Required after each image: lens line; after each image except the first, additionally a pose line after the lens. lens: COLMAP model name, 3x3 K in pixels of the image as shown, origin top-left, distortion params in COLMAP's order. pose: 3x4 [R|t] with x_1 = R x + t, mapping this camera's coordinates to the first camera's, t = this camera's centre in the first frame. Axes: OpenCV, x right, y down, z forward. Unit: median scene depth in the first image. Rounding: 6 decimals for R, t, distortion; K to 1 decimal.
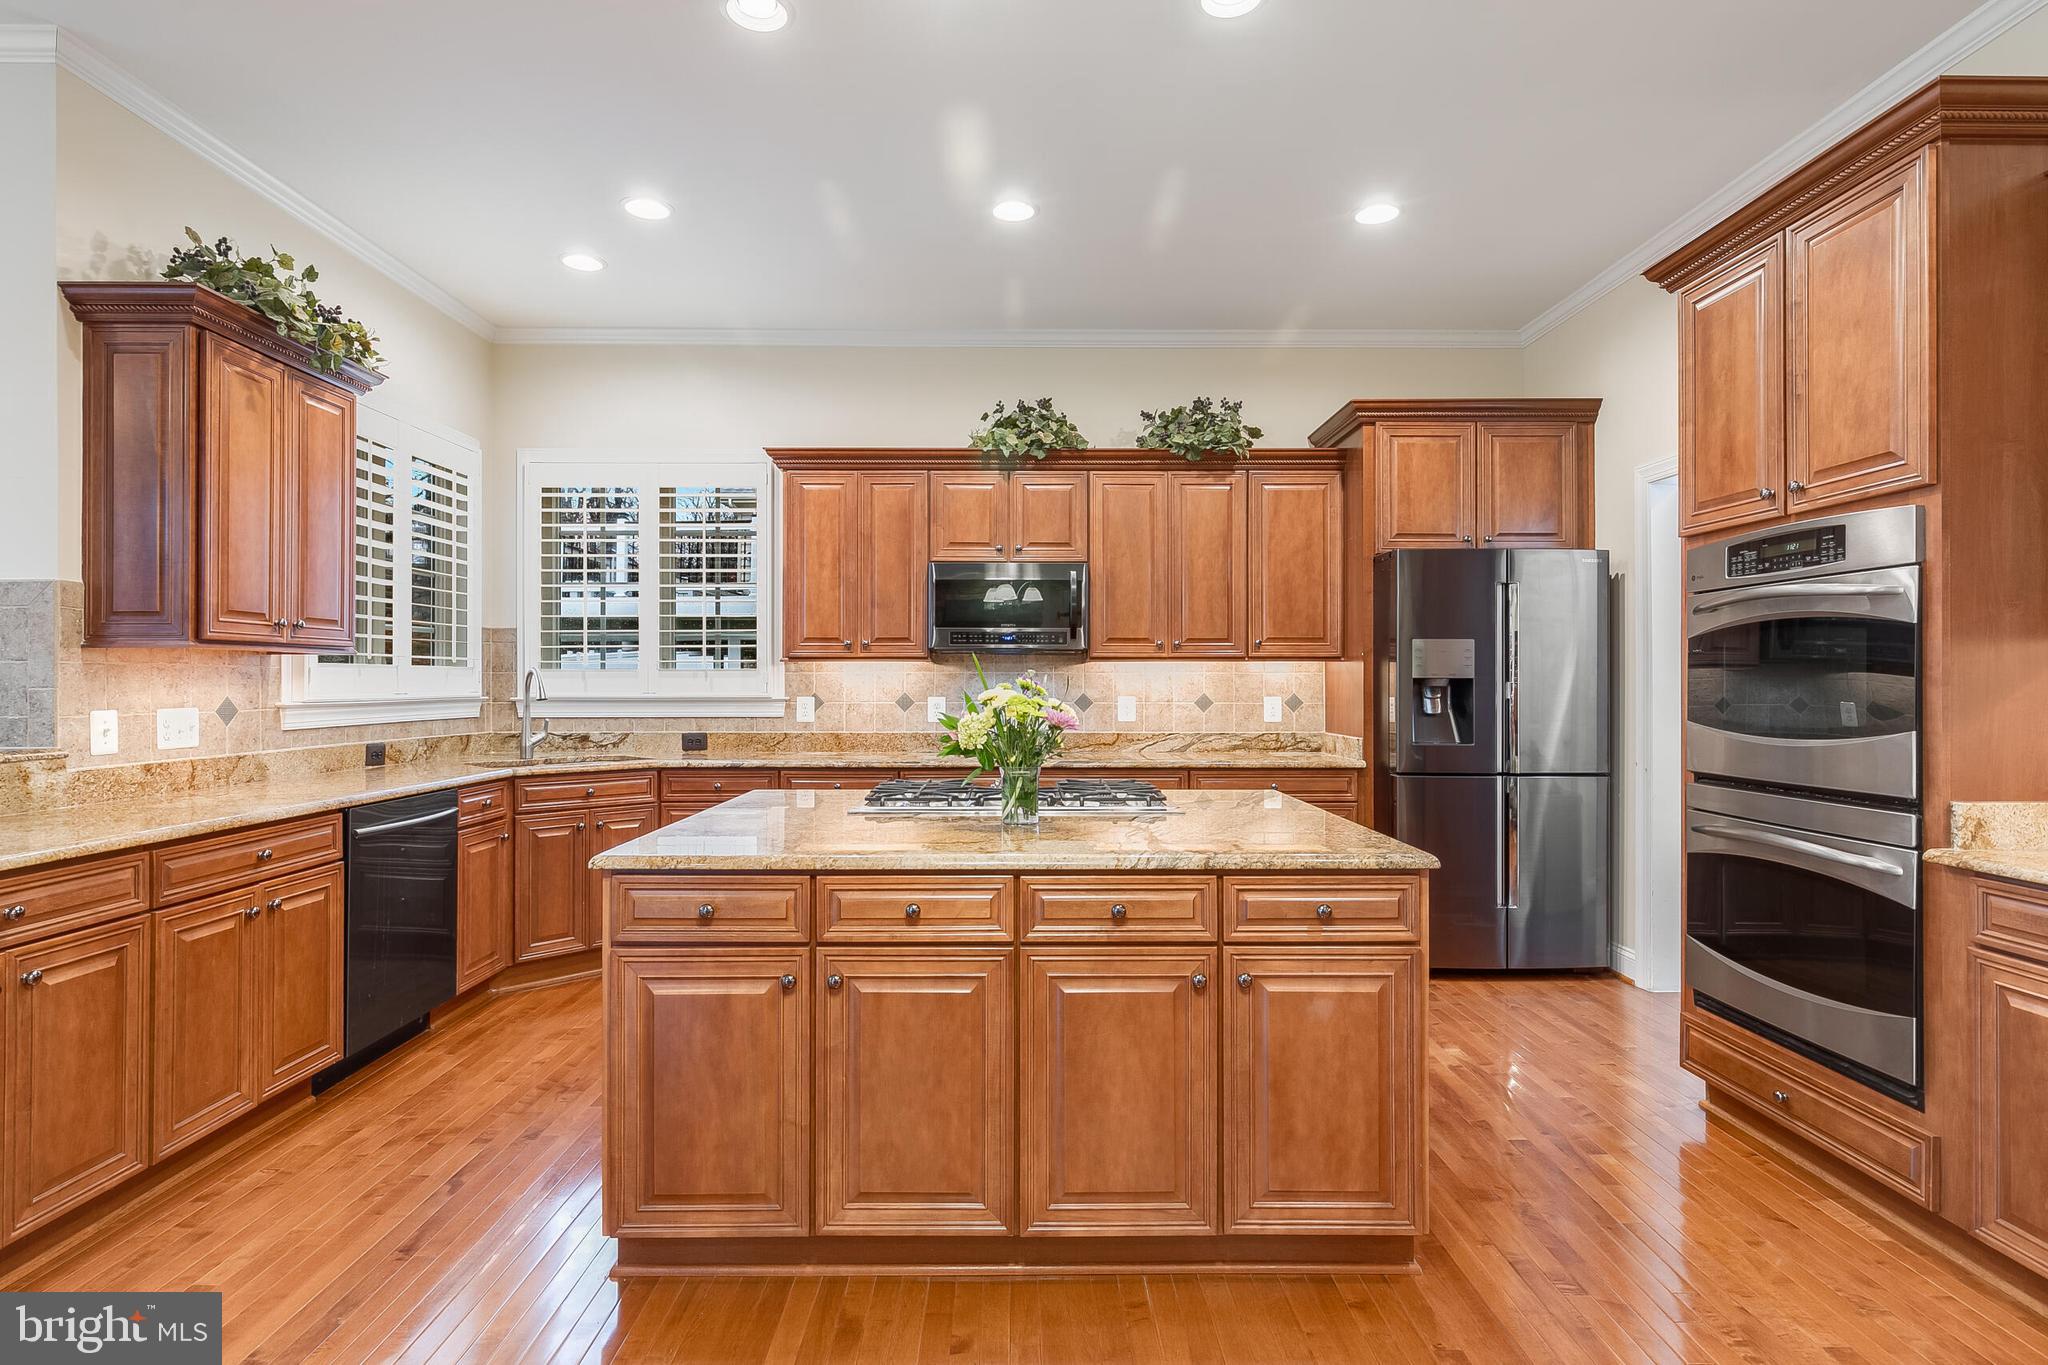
lens RADIAL K [[1011.9, 0, 1022.5], [0, 1011.9, 677.8], [0, 0, 1]] dist [0.000795, -0.000684]
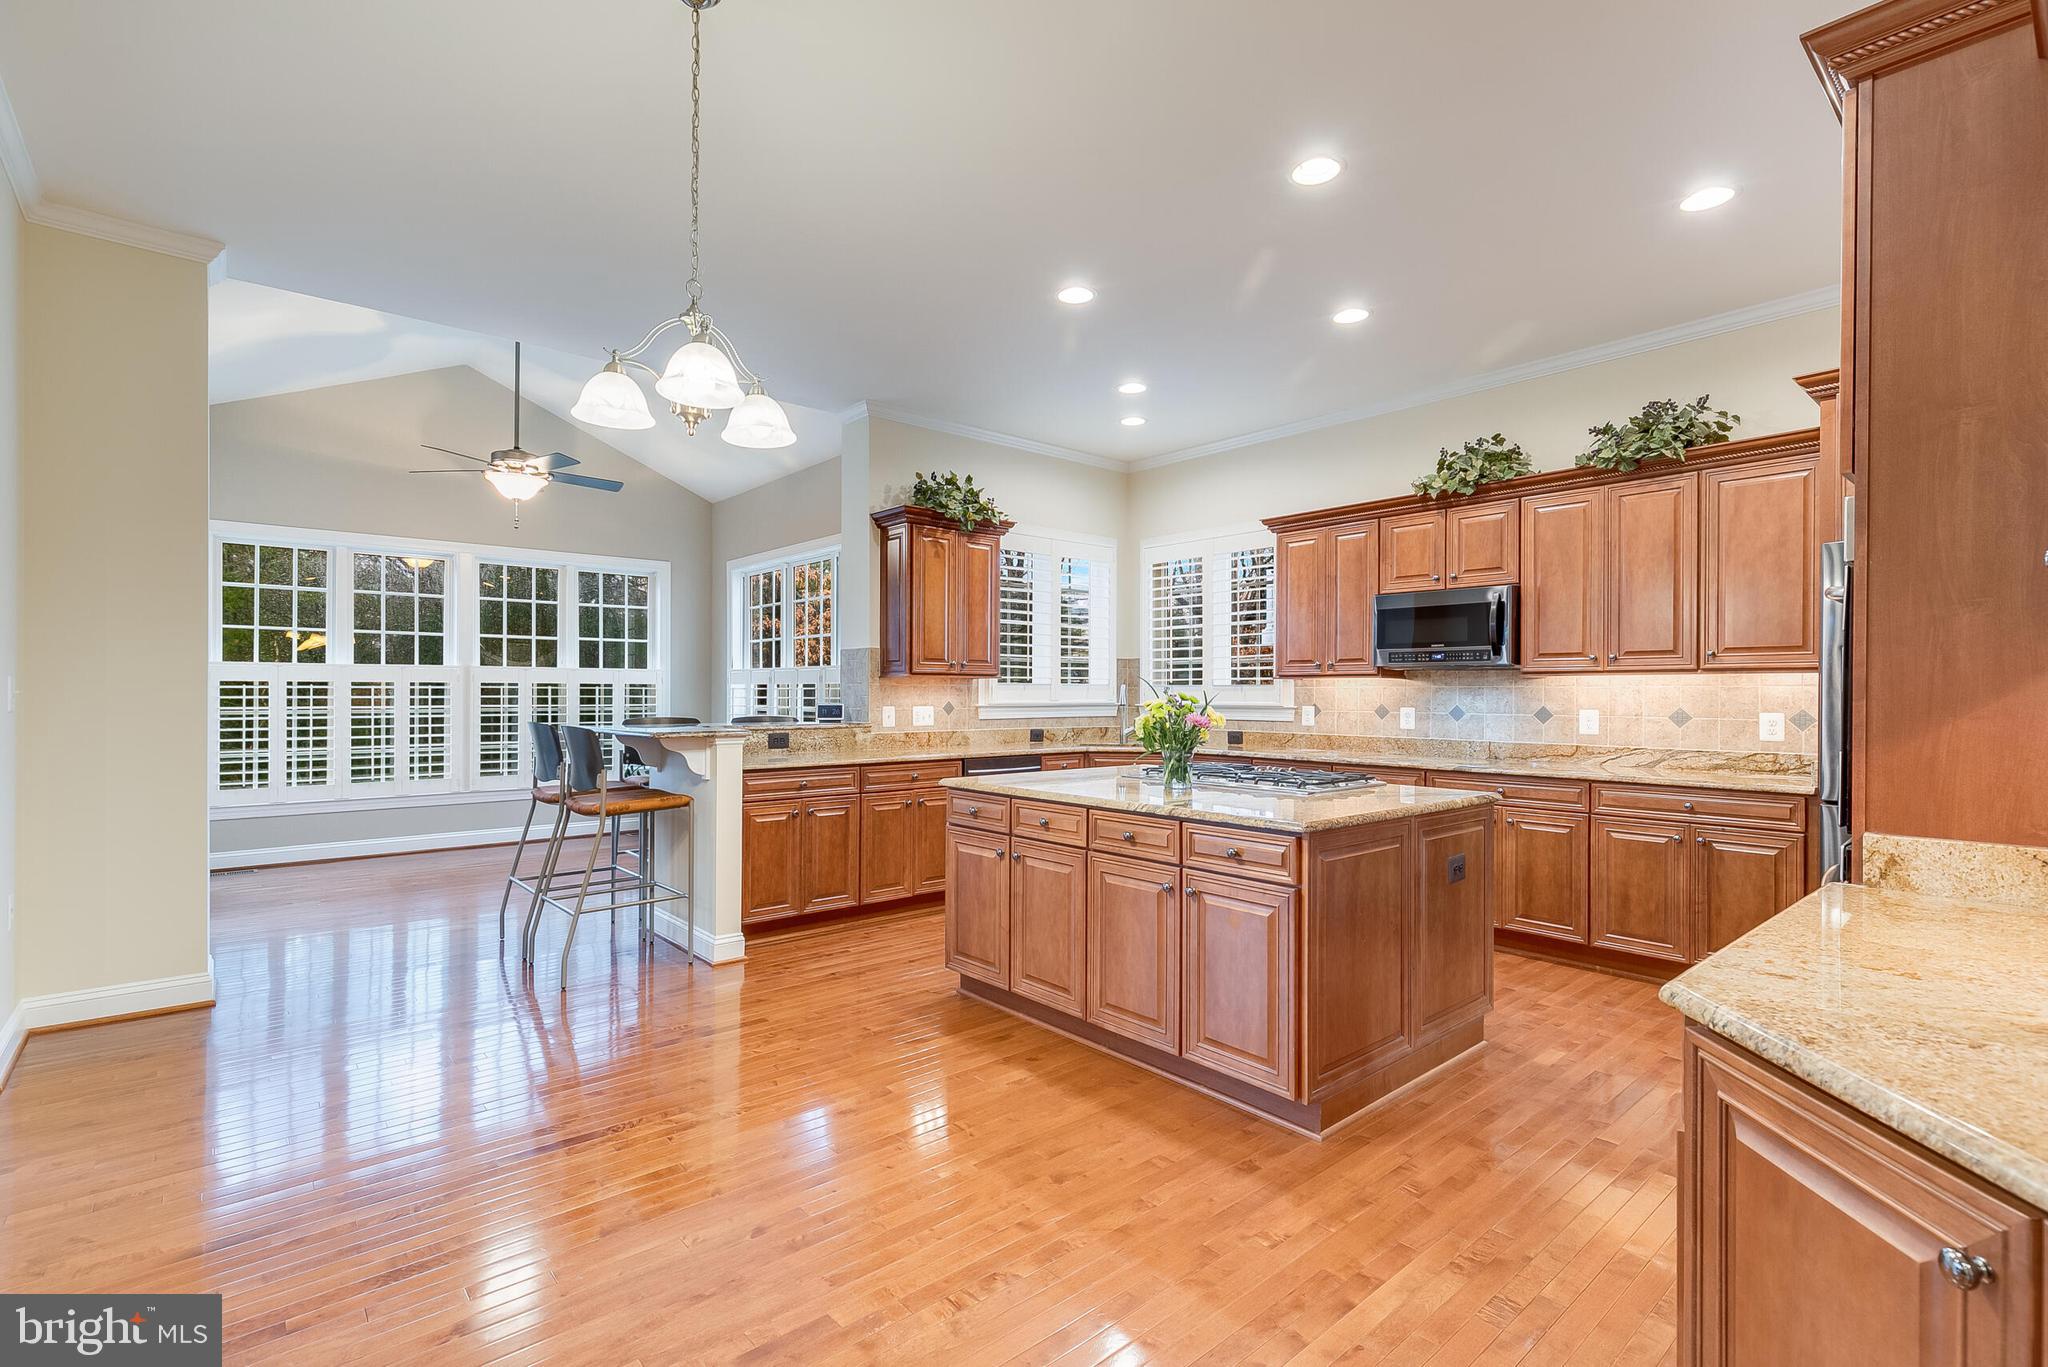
lens RADIAL K [[928.6, 0, 1023.3], [0, 928.6, 692.7], [0, 0, 1]] dist [0.005010, 0.000083]
pose [[0.646817, 0.001390, -0.762644, 0.747321], [0.000185, 0.999998, 0.001980, -0.000797], [0.762645, -0.001421, 0.646816, -0.057694]]
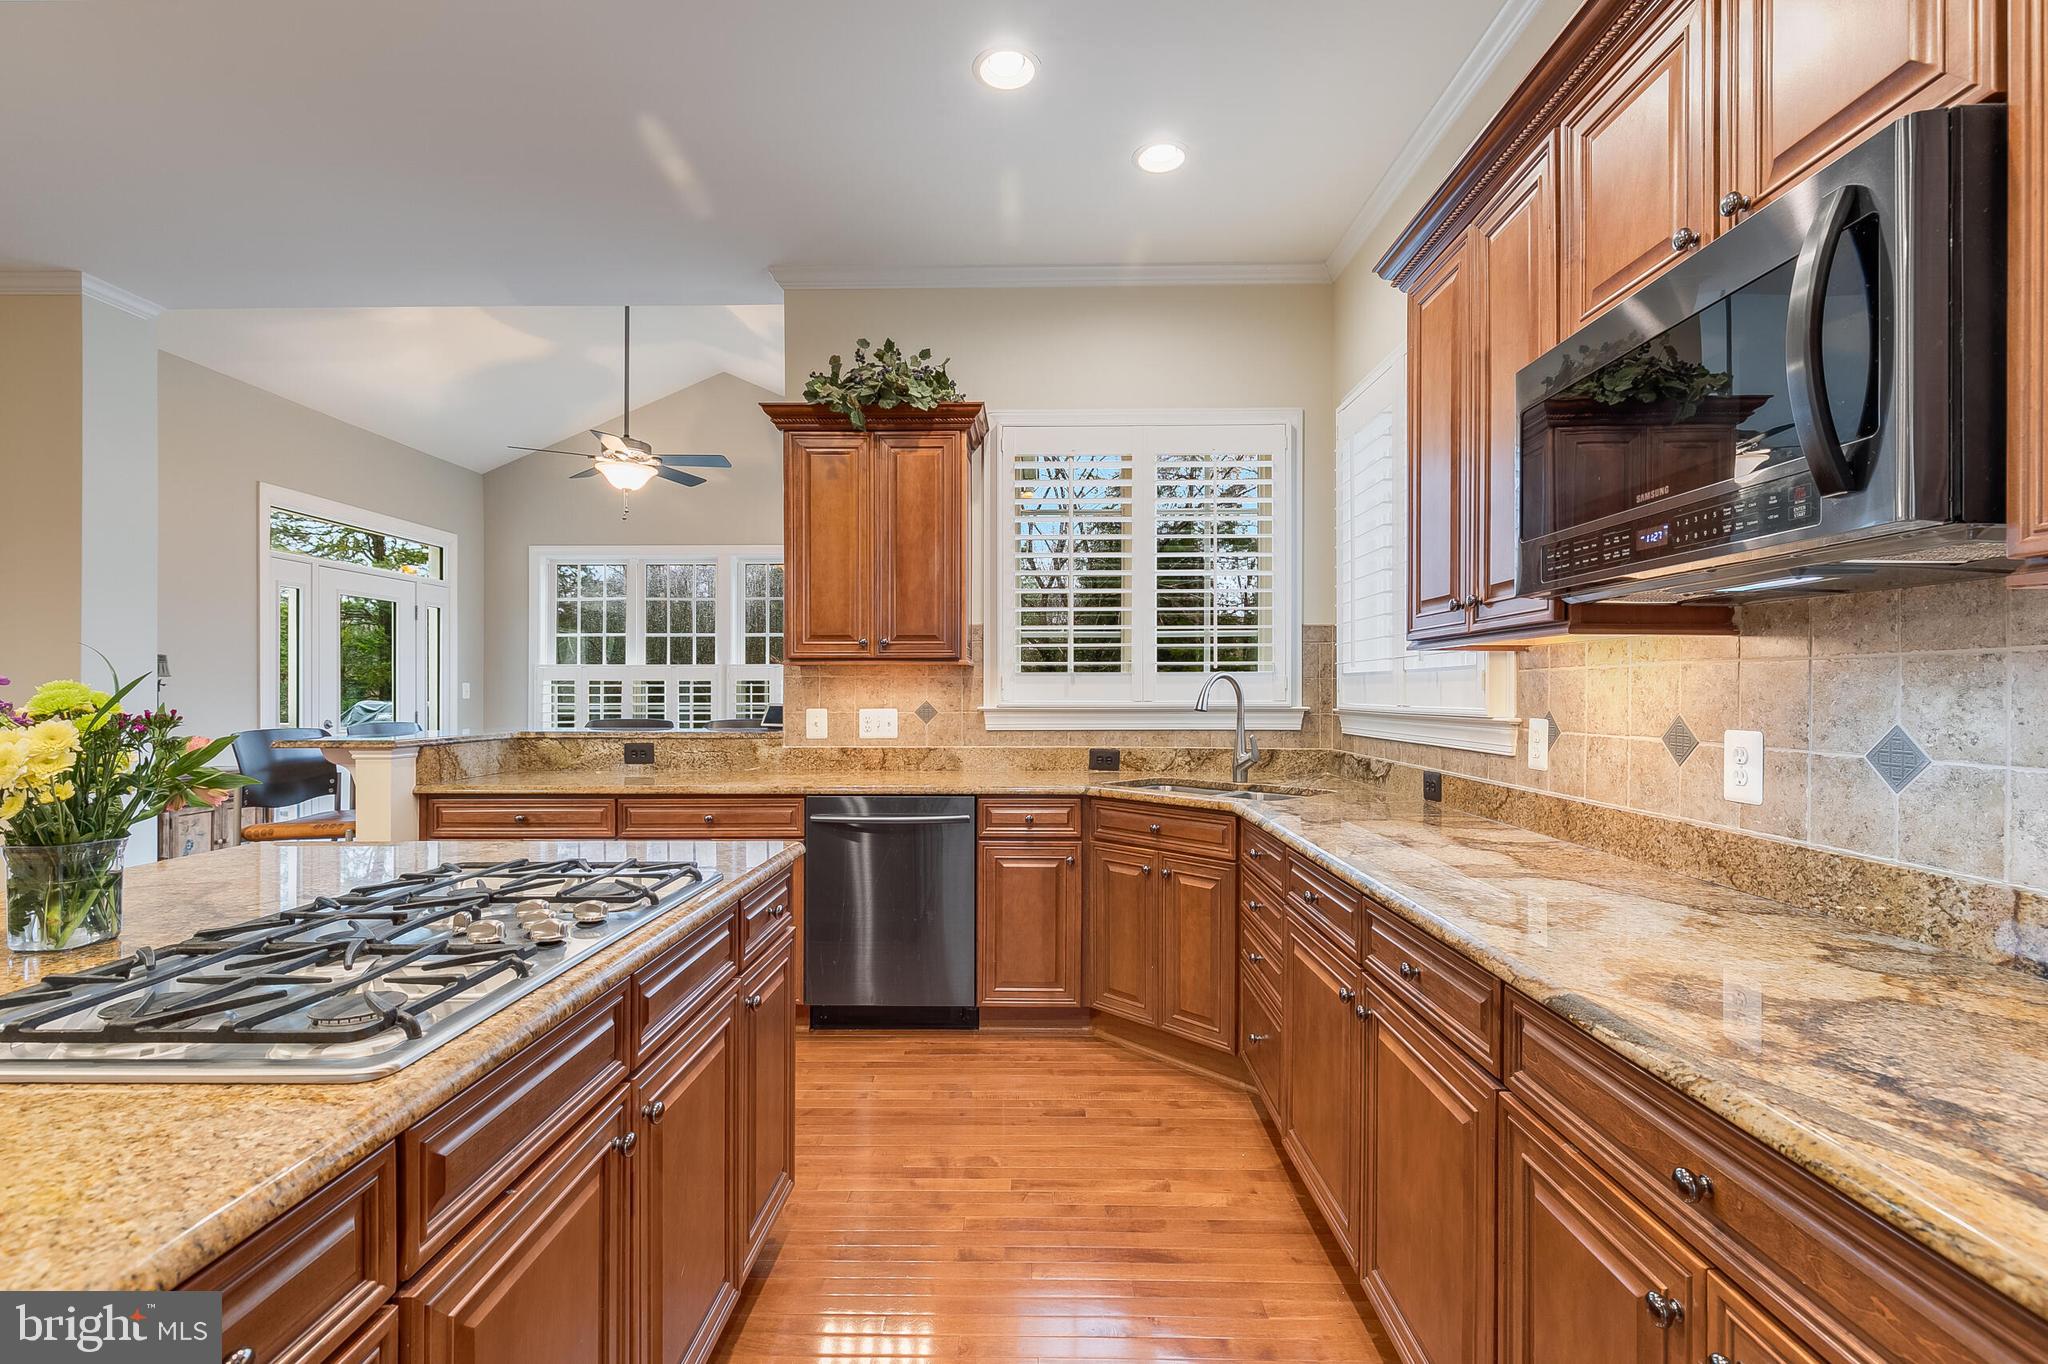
lens RADIAL K [[916.9, 0, 1019.5], [0, 916.9, 688.3], [0, 0, 1]] dist [0.007670, 0.000017]
pose [[-0.029021, -0.001397, -0.999578, 0.400435], [0.005310, 0.999985, -0.001552, 0.005804], [0.999565, -0.005353, -0.029014, 1.268214]]
